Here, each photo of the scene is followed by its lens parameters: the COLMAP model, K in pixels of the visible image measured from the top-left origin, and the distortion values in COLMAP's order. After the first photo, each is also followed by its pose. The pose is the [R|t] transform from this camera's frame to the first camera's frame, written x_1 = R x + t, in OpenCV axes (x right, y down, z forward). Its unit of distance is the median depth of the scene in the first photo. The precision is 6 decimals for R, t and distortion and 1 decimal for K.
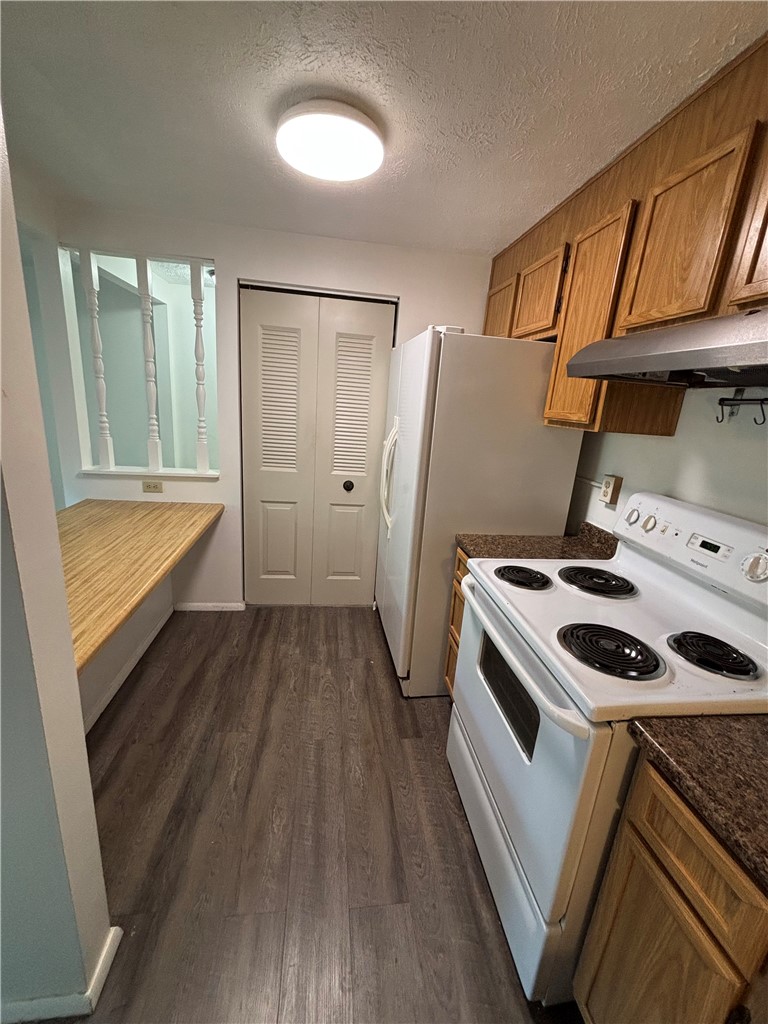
lens RADIAL K [[412.4, 0, 384.0], [0, 412.4, 512.0], [0, 0, 1]] dist [-0.003797, -0.000021]
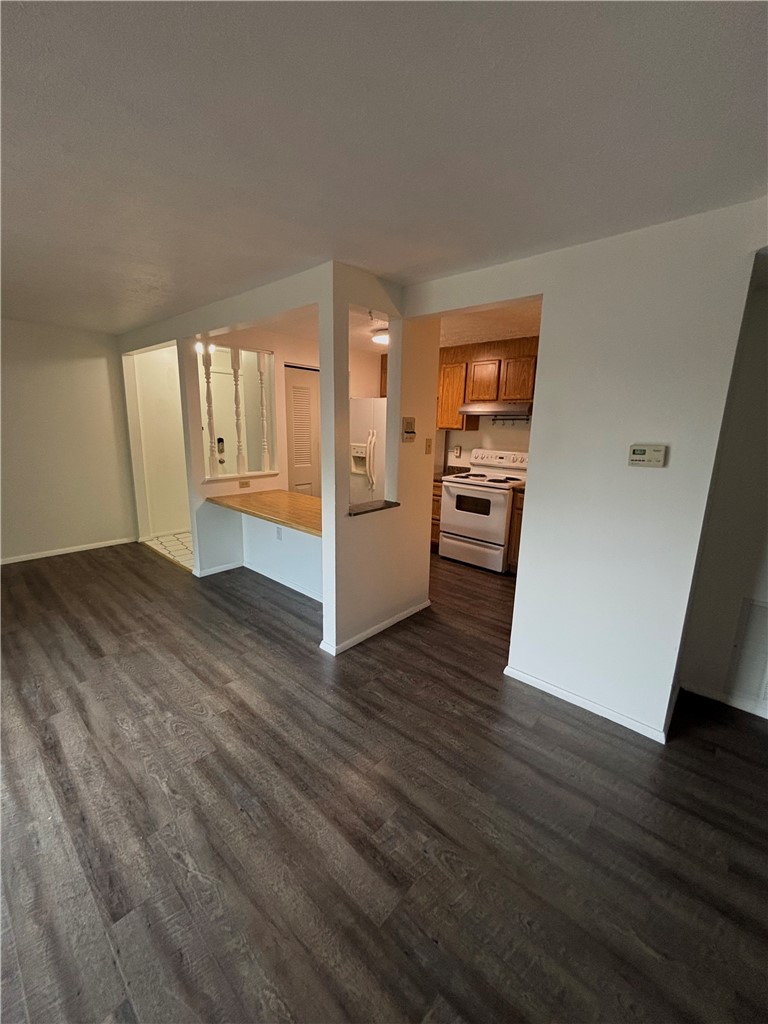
lens RADIAL K [[412.0, 0, 384.0], [0, 412.0, 512.0], [0, 0, 1]] dist [0.024148, -0.000041]
pose [[0.760842, -0.192677, 0.619673, -1.773228], [0.201097, 0.977903, 0.057153, 0.096273], [-0.616992, 0.081130, 0.782777, -0.912560]]
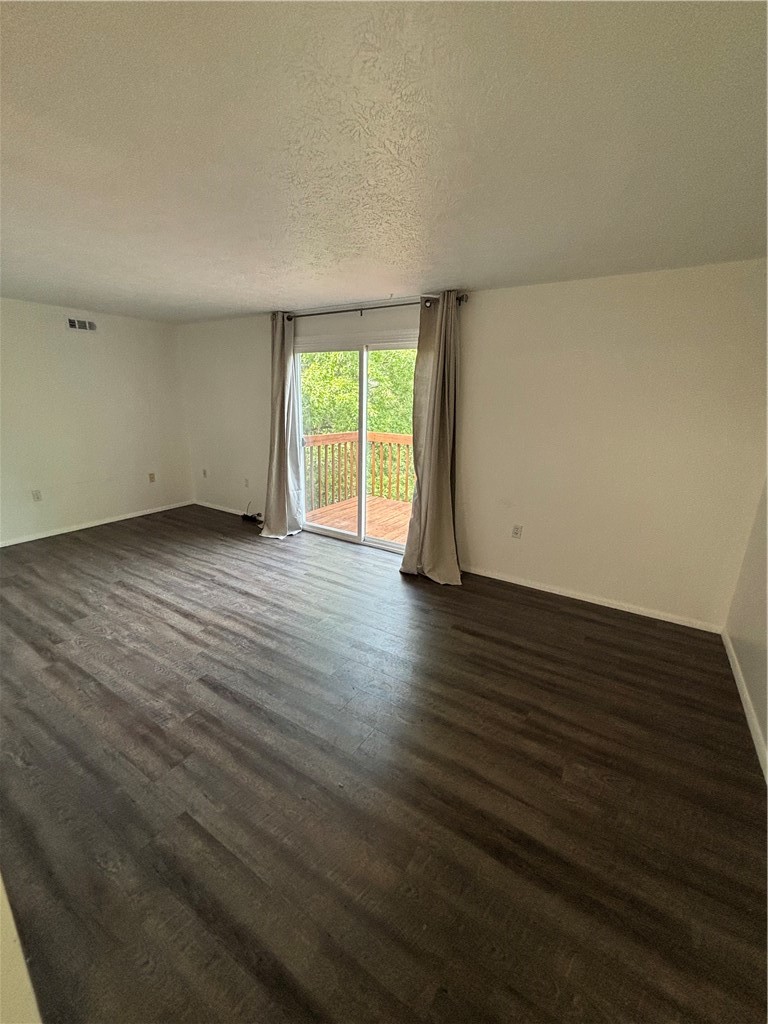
lens RADIAL K [[412.4, 0, 384.0], [0, 412.4, 512.0], [0, 0, 1]] dist [-0.003797, -0.000021]
pose [[-0.638310, 0.111929, -0.761598, -1.137000], [-0.264990, 0.896953, 0.353915, -0.611097], [0.722731, 0.427723, -0.542874, 1.917040]]
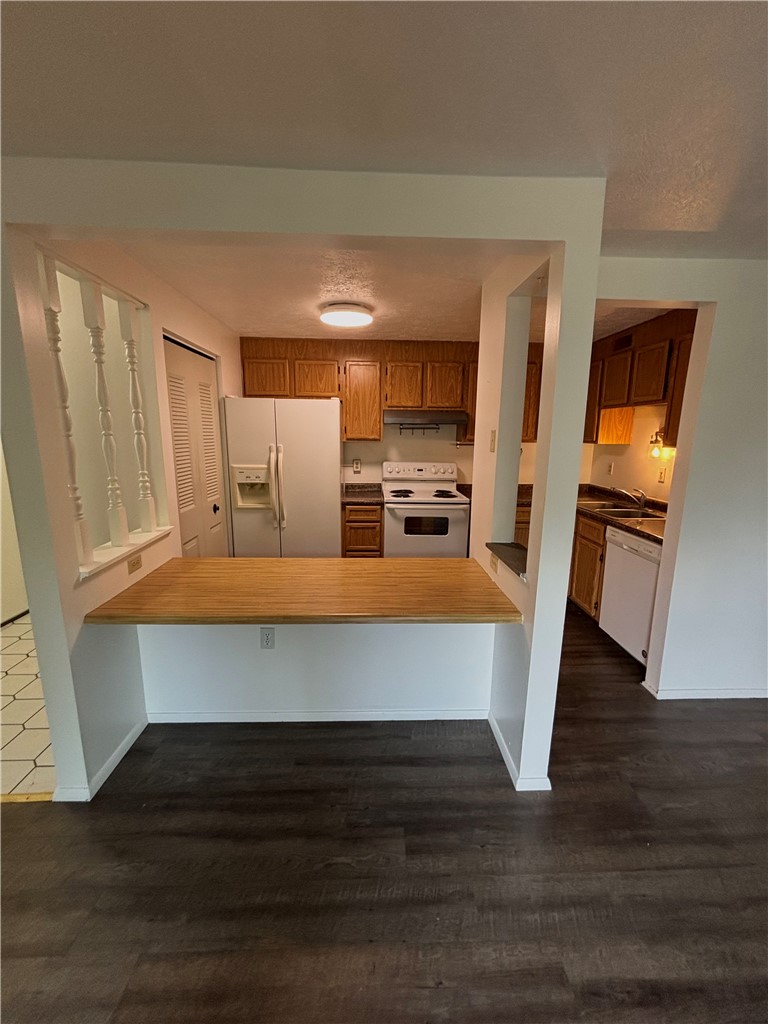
lens RADIAL K [[412.4, 0, 384.0], [0, 412.4, 512.0], [0, 0, 1]] dist [0.000153, 0.000007]
pose [[0.096737, -0.259473, 0.960893, -1.905818], [0.255813, 0.939471, 0.227934, -0.324201], [-0.961874, 0.223759, 0.157258, 0.581392]]
